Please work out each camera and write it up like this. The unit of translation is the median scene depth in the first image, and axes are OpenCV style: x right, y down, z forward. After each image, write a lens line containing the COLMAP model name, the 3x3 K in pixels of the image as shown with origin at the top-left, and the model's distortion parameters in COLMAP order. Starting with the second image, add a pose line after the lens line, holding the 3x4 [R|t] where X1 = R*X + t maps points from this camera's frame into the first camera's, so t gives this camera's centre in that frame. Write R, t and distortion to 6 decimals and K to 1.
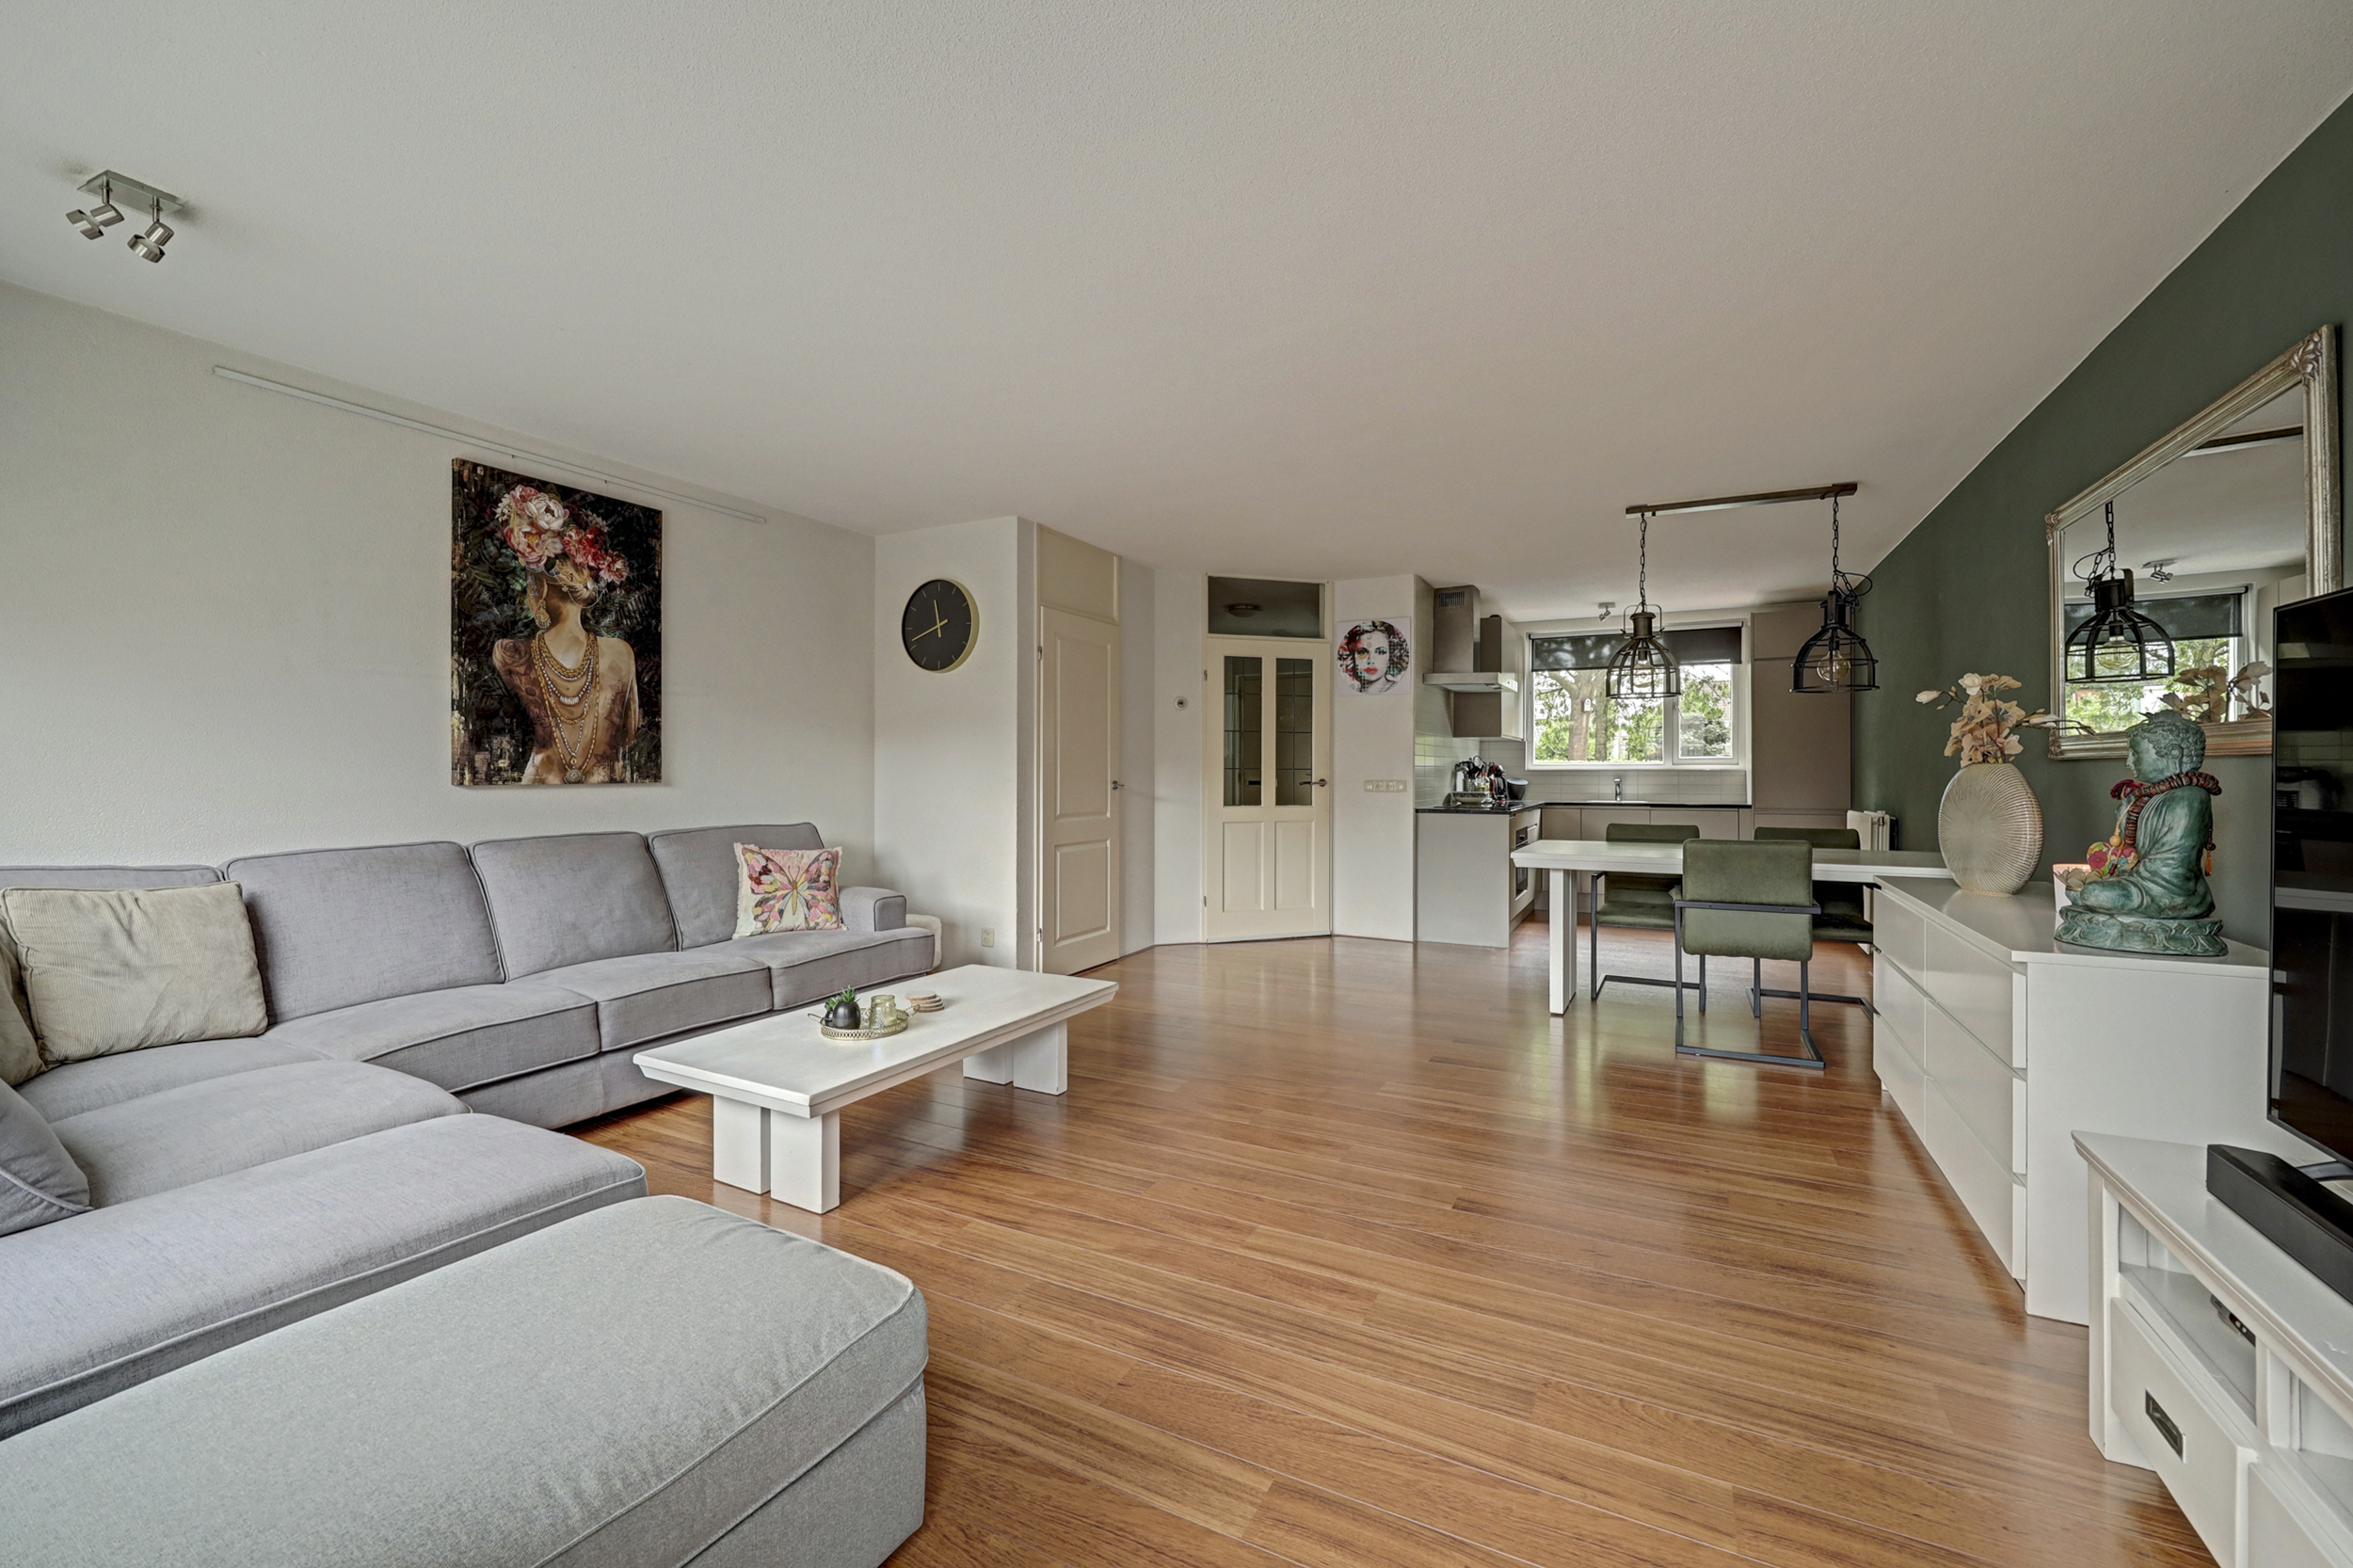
lens RADIAL K [[960.4, 0, 1161.4], [0, 960.4, 768.1], [0, 0, 1]] dist [0.001189, 0.000206]
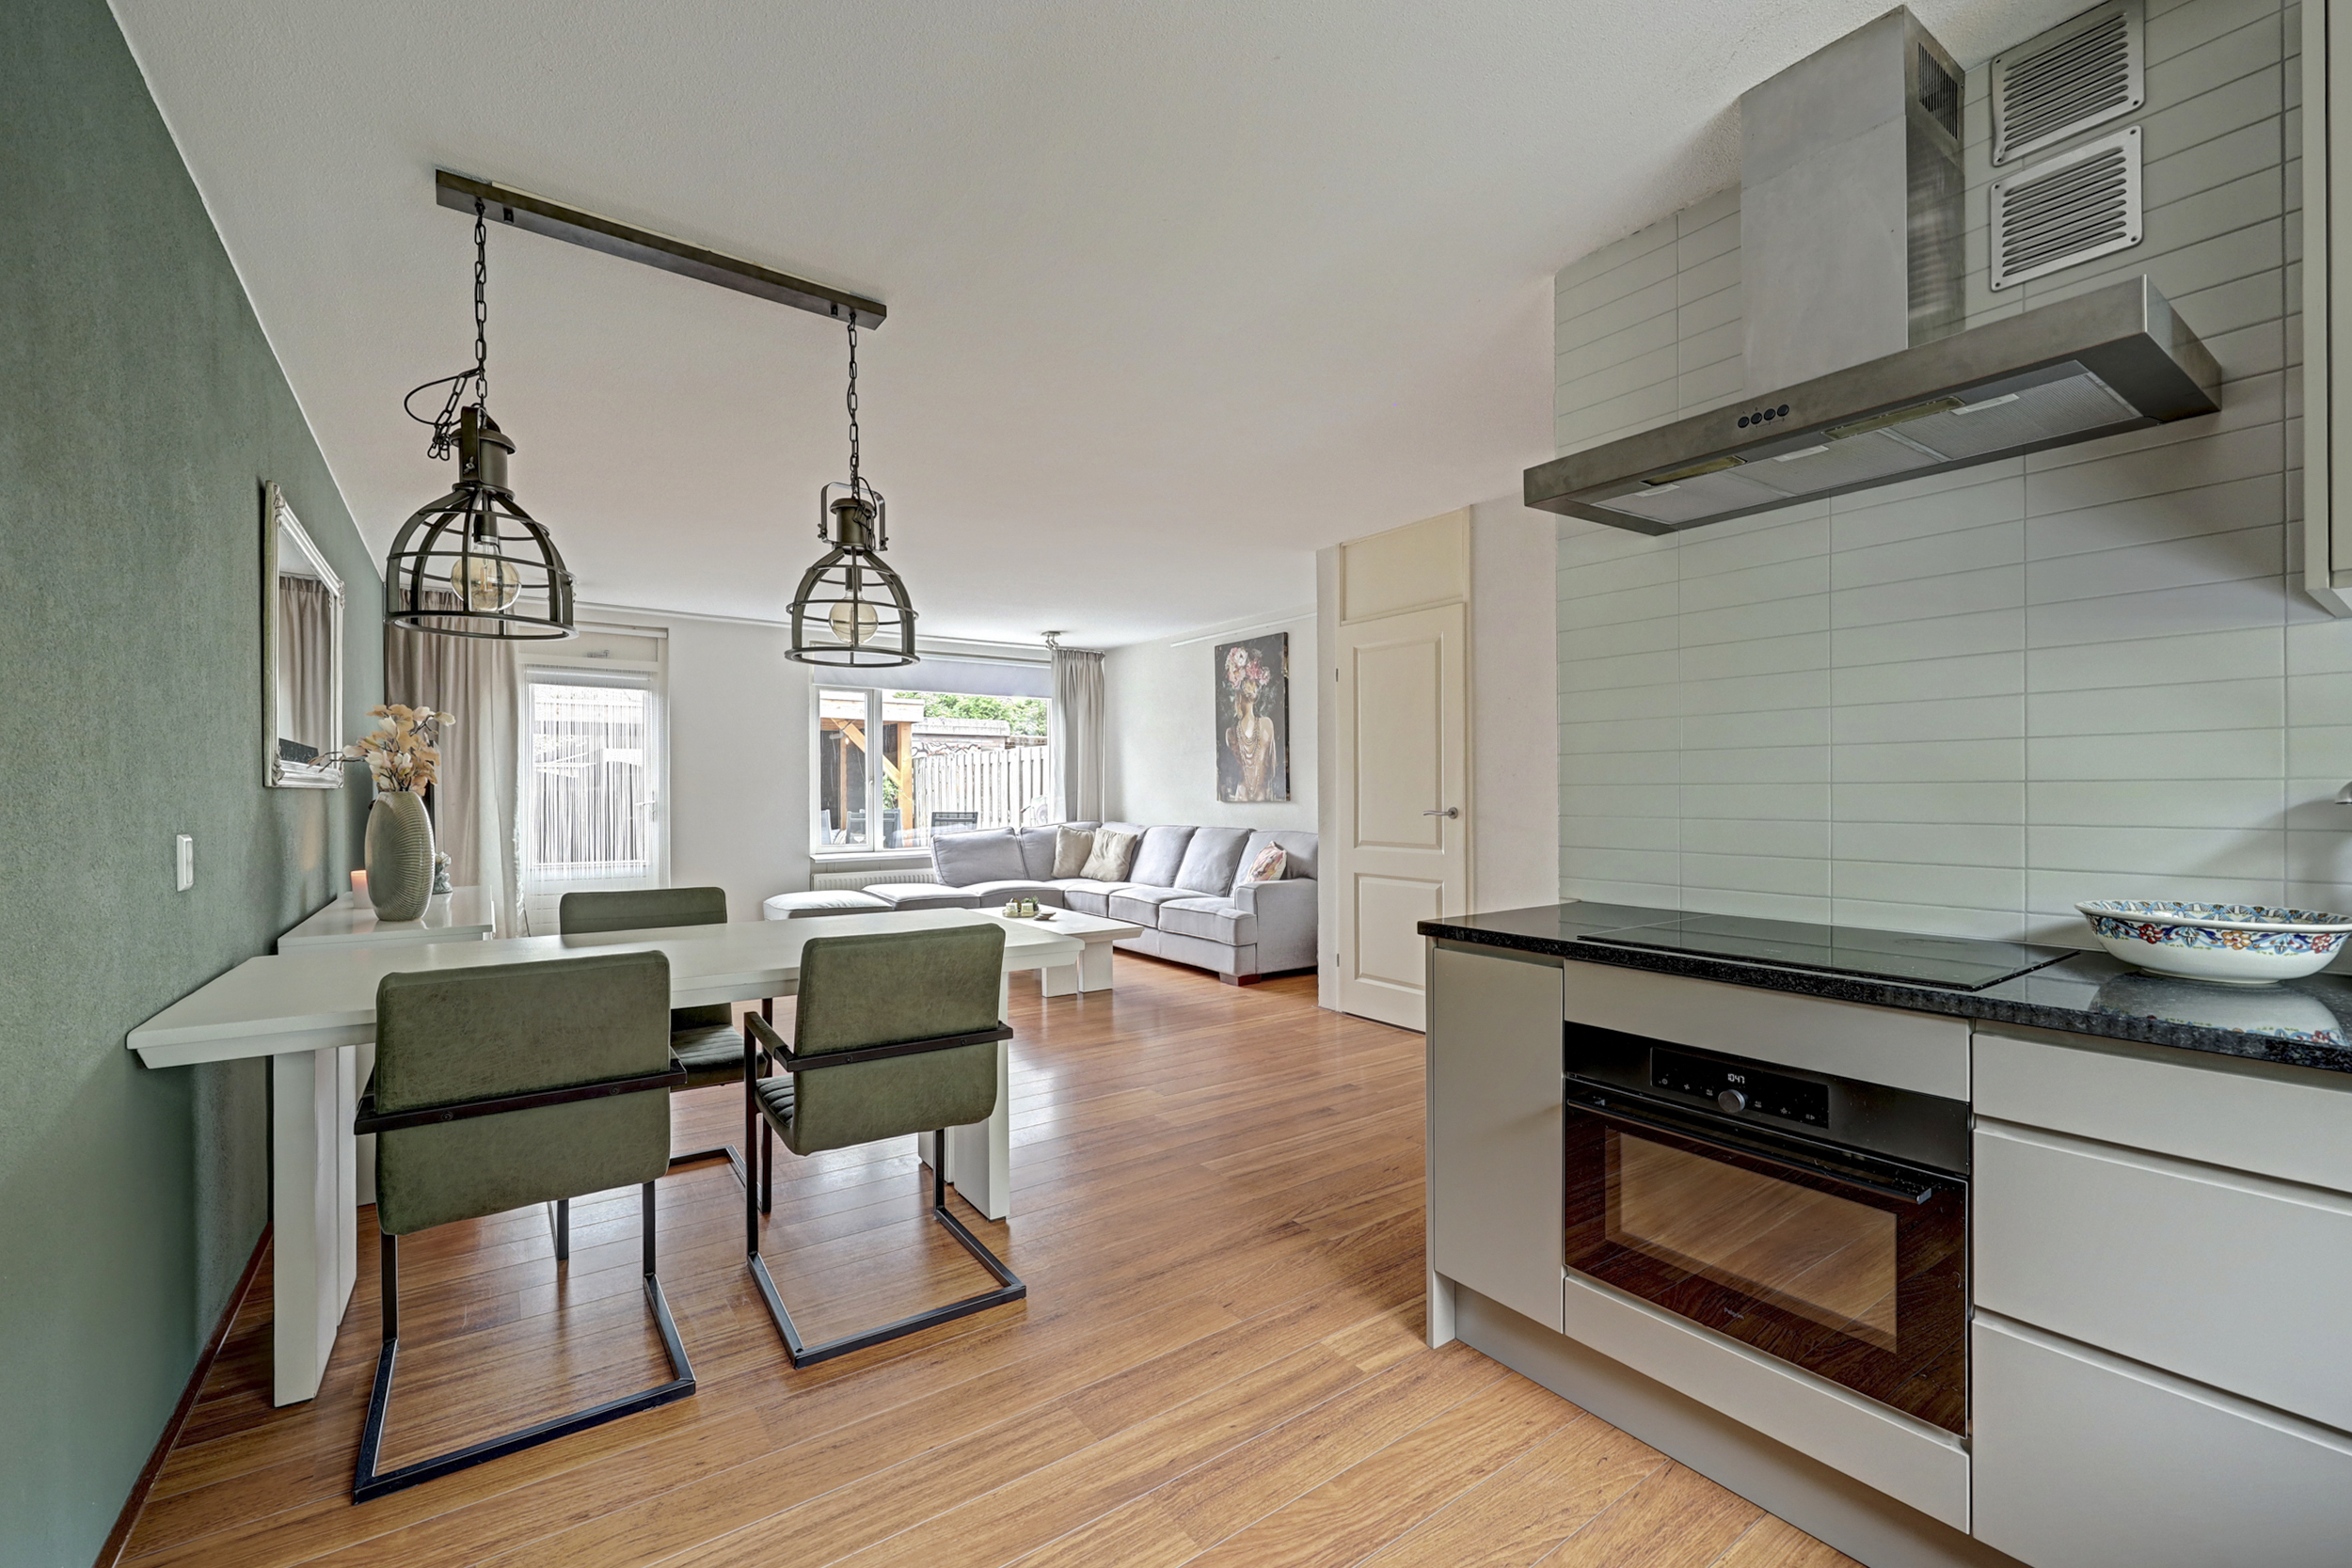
lens RADIAL K [[959.9, 0, 1193.1], [0, 959.9, 816.5], [0, 0, 1]] dist [0.001189, 0.000206]
pose [[-0.430322, 0.021107, -0.902429, 1.104010], [0.003051, 0.999755, 0.021929, 0.005209], [0.902670, 0.006683, -0.430281, 1.715028]]
